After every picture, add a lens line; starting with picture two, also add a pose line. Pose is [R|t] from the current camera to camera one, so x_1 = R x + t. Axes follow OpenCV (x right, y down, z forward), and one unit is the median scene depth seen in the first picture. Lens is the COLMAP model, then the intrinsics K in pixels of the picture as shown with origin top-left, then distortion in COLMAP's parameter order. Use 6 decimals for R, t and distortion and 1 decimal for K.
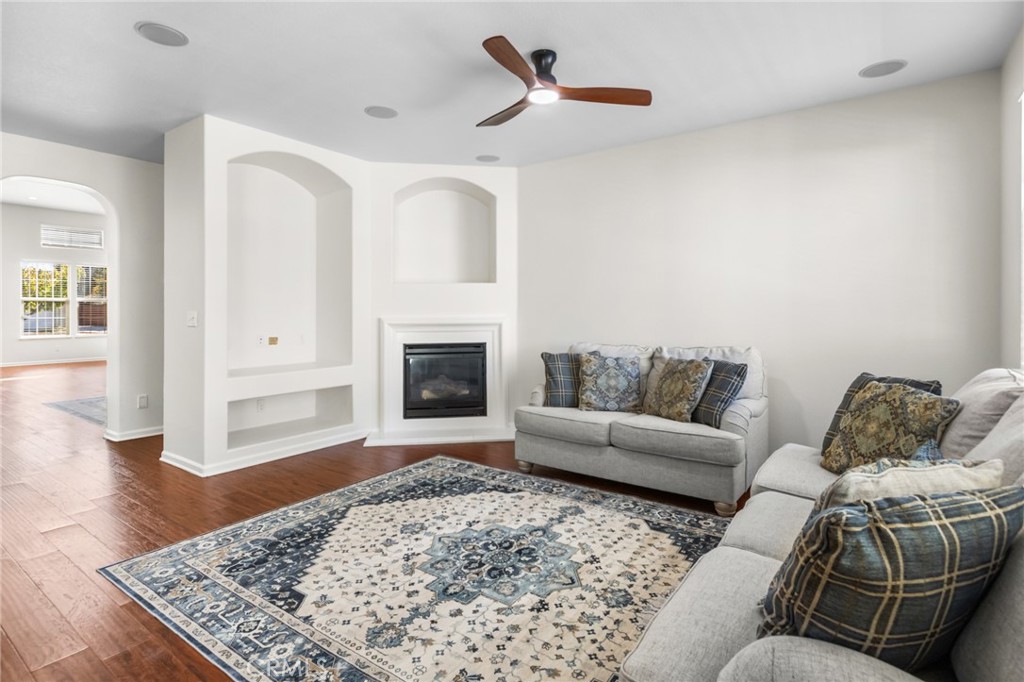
lens RADIAL K [[536.9, 0, 525.1], [0, 536.9, 311.5], [0, 0, 1]] dist [0.003269, -0.000375]
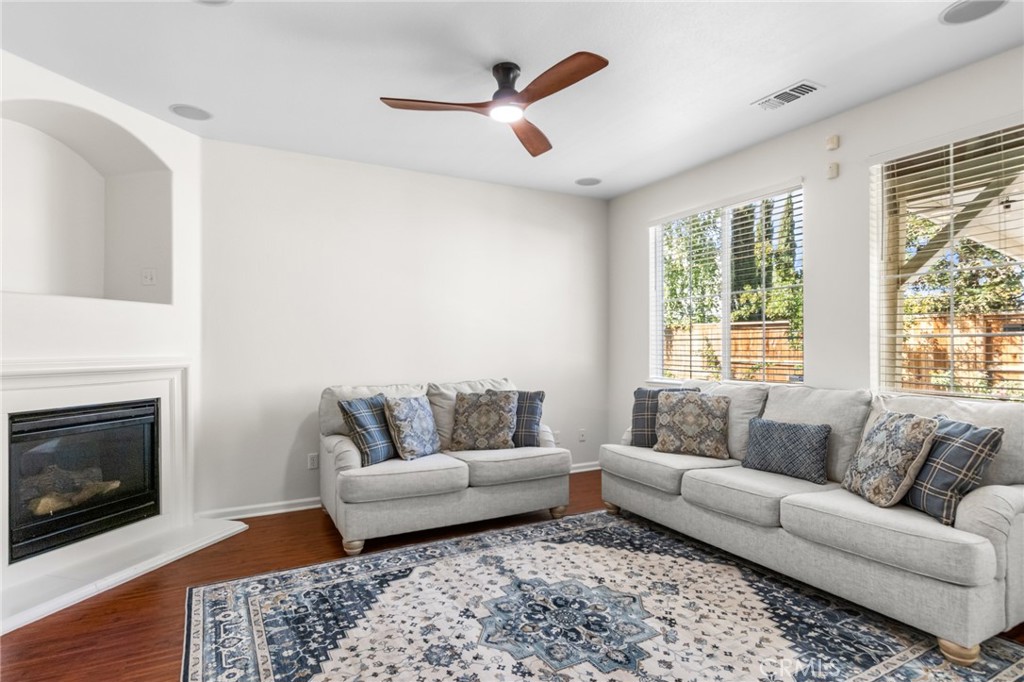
lens RADIAL K [[536.9, 0, 513.4], [0, 536.9, 344.4], [0, 0, 1]] dist [0.003269, -0.000375]
pose [[0.426317, 0.005436, 0.904557, -0.746568], [0.003238, 0.999966, -0.007536, 0.001557], [-0.904568, 0.006142, 0.426285, 0.564844]]
